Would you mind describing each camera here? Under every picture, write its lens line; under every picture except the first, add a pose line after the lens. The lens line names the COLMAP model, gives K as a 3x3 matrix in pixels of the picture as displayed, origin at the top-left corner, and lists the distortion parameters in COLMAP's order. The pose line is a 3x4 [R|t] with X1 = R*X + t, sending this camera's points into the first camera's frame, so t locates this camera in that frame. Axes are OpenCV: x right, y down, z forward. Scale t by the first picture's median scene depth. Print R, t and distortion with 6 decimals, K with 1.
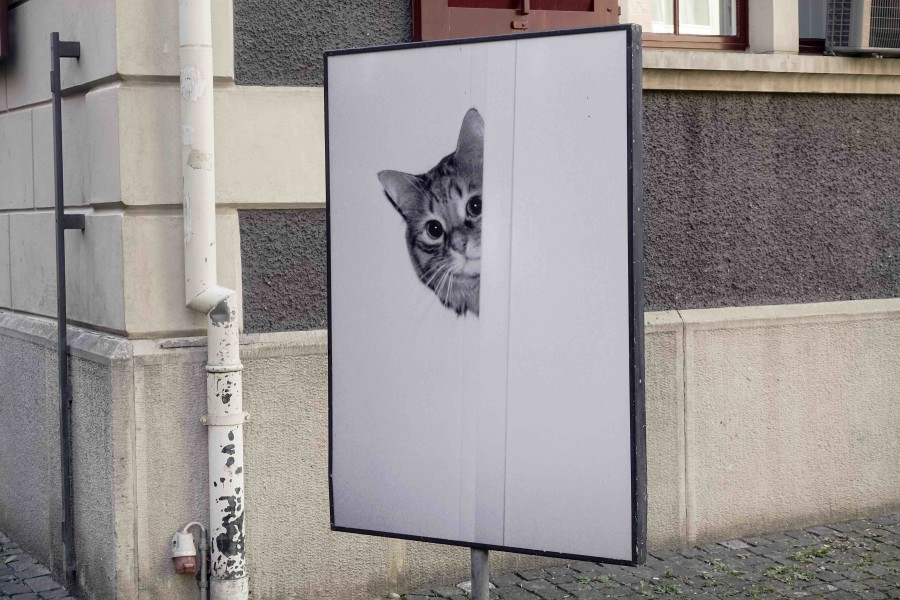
lens RADIAL K [[1654.9, 0, 450.4], [0, 1654.9, 324.1], [0, 0, 1]] dist [-0.008926, 0.000000]
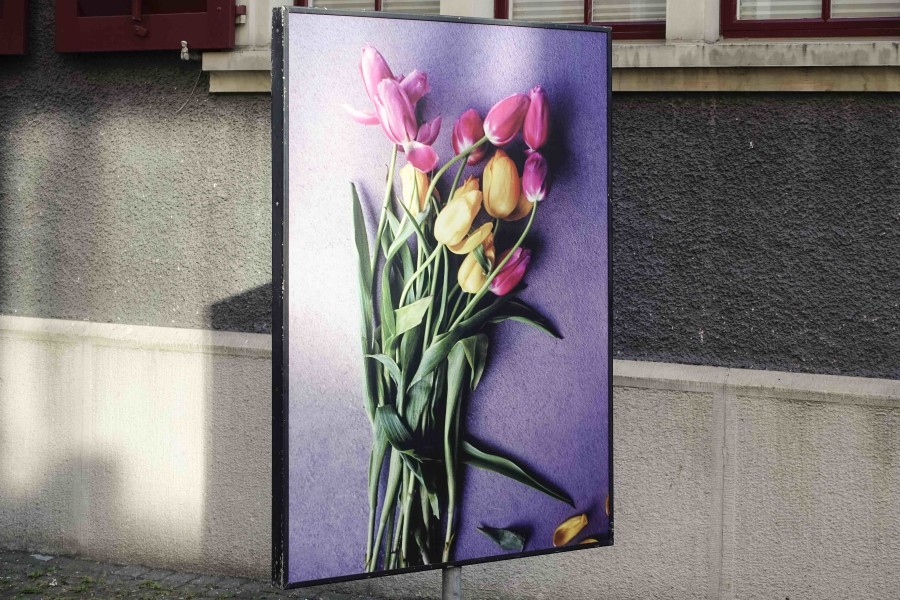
lens RADIAL K [[1770.3, 0, 449.7], [0, 1770.3, 301.2], [0, 0, 1]] dist [-0.026357, 0.000000]
pose [[0.594778, 0.073676, -0.800506, 1.670658], [-0.102795, 0.994587, 0.015161, -0.088745], [0.797290, 0.073271, 0.599132, 0.858910]]
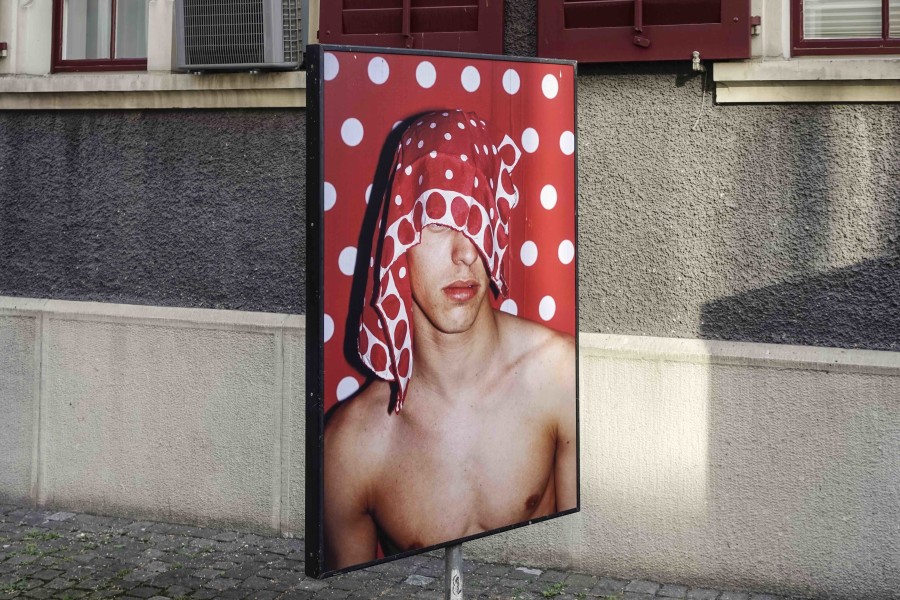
lens RADIAL K [[1538.7, 0, 447.5], [0, 1538.7, 188.1], [0, 0, 1]] dist [-0.029880, 0.000000]
pose [[0.600420, 0.019471, -0.799448, 1.118538], [-0.094174, 0.994469, -0.046508, -0.059993], [0.794120, 0.103211, 0.598933, 0.556266]]
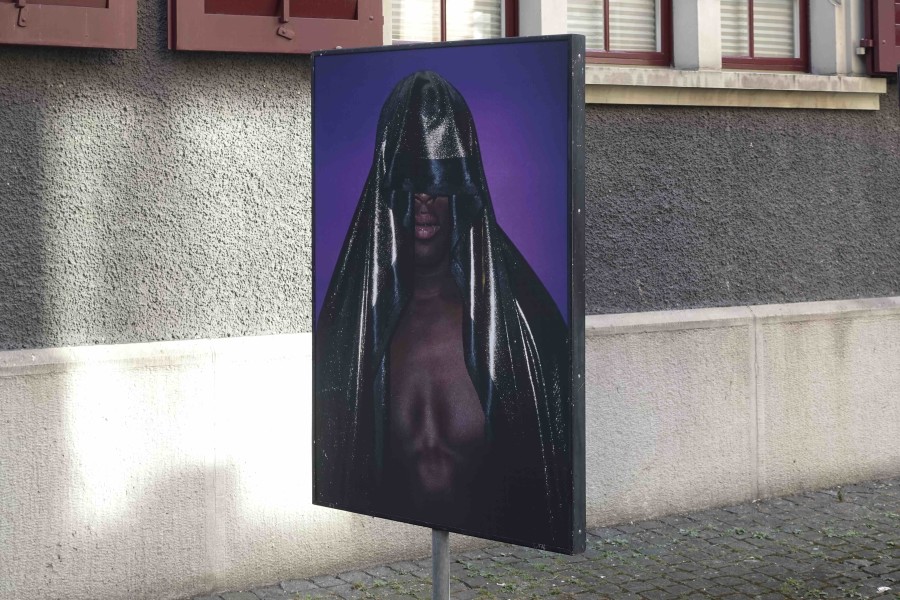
lens RADIAL K [[1654.9, 0, 452.7], [0, 1654.9, 239.3], [0, 0, 1]] dist [-0.008926, 0.000000]
pose [[0.995157, -0.004633, 0.098184, -0.121156], [0.010273, 0.998321, -0.057014, 0.005824], [-0.097755, 0.057746, 0.993534, -0.054161]]
